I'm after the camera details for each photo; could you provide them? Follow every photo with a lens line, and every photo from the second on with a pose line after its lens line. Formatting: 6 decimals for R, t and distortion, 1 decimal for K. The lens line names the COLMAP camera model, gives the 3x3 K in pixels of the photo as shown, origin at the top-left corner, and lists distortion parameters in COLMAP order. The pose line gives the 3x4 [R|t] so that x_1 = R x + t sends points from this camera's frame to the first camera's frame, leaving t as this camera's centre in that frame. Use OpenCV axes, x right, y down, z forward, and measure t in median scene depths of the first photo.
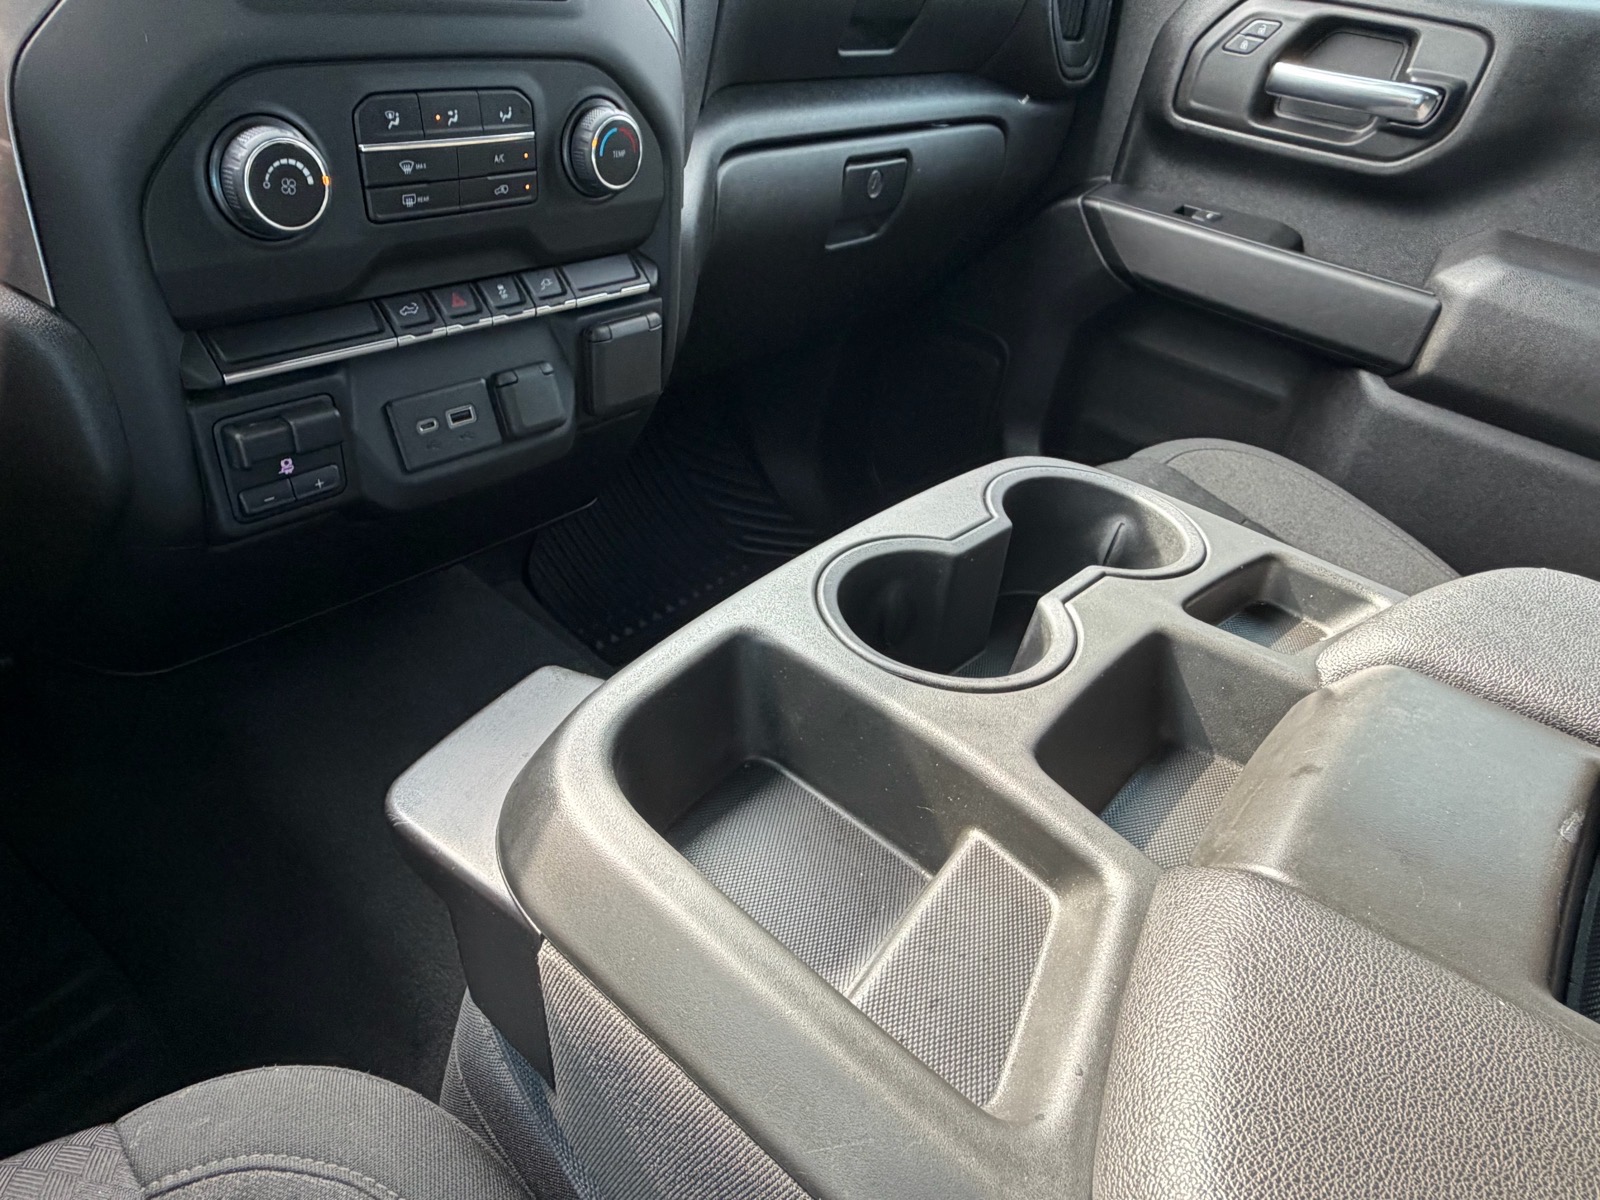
lens RADIAL K [[1016.0, 0, 748.6], [0, 1016.0, 606.5], [0, 0, 1]] dist [-0.004906, 0.006119]
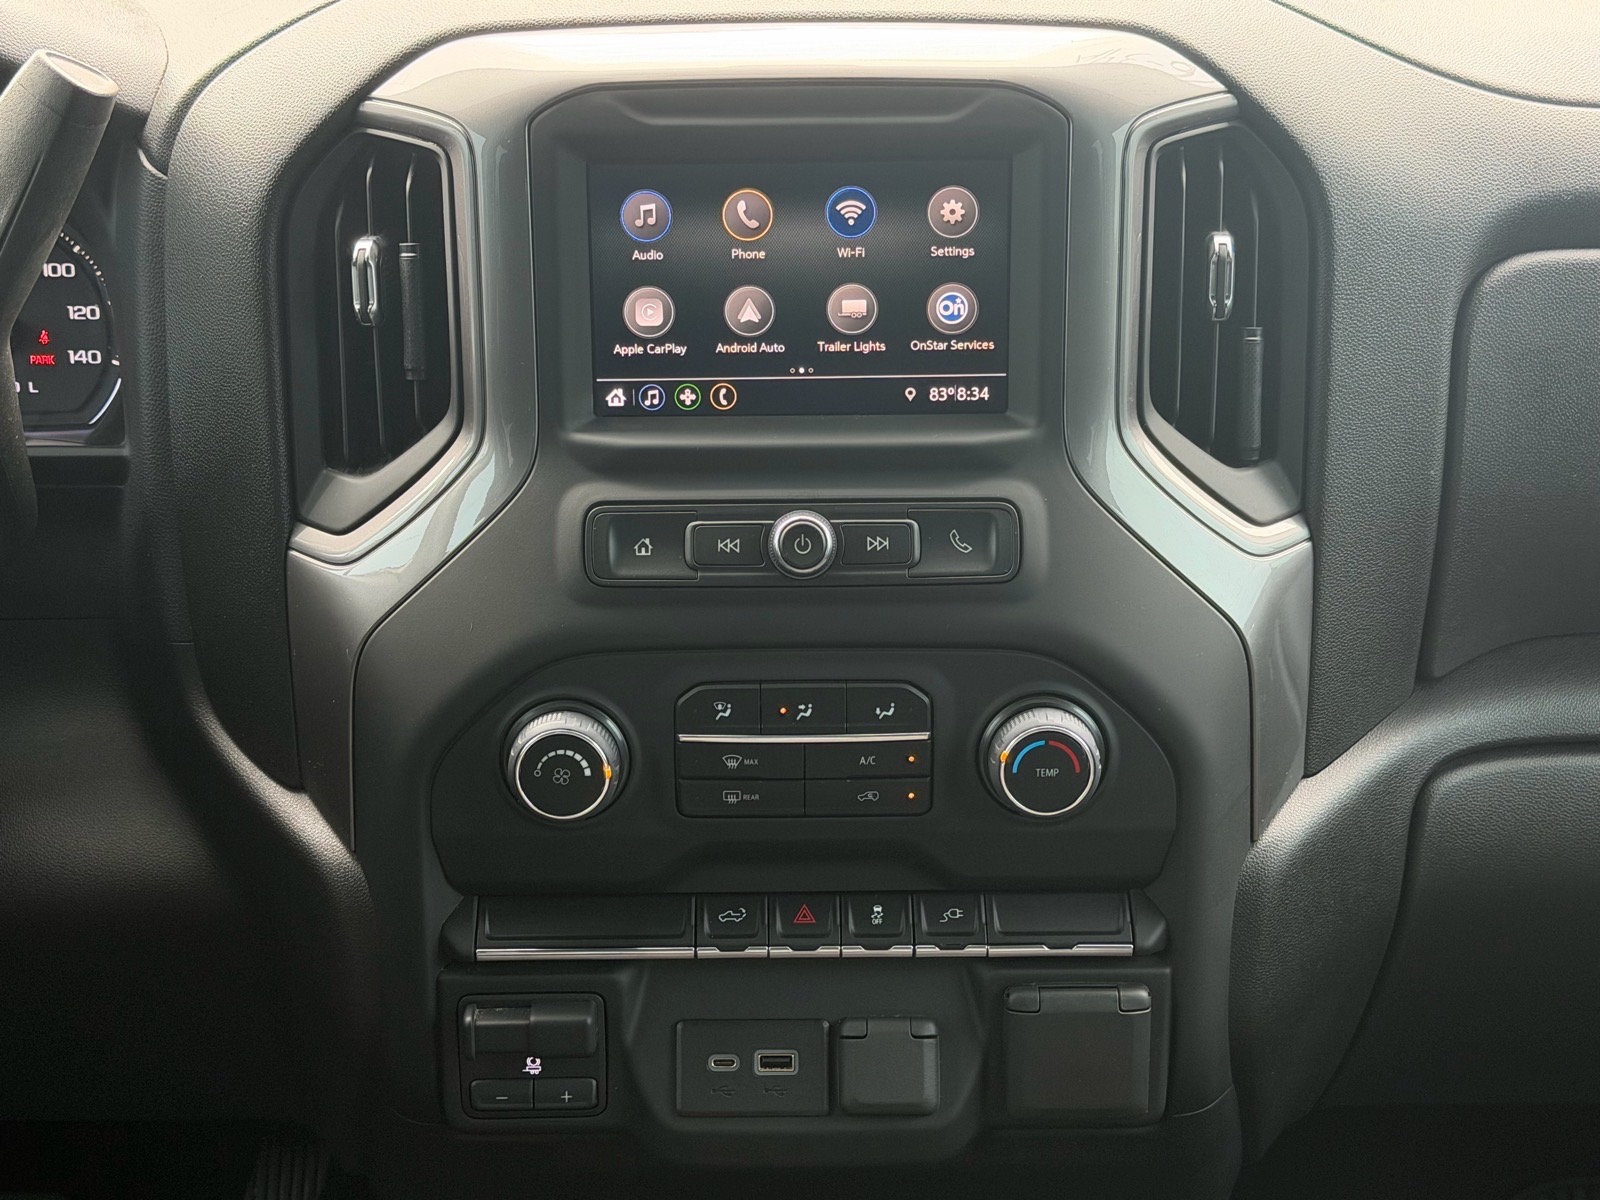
lens RADIAL K [[2550.3, 0, 810.5], [0, 2550.3, 614.6], [0, 0, 1]] dist [0.155445, 0.000000]
pose [[0.674733, 0.149388, -0.722785, 1.057120], [-0.356180, 0.923626, -0.141602, -0.240052], [0.646430, 0.352985, 0.676410, -0.363364]]
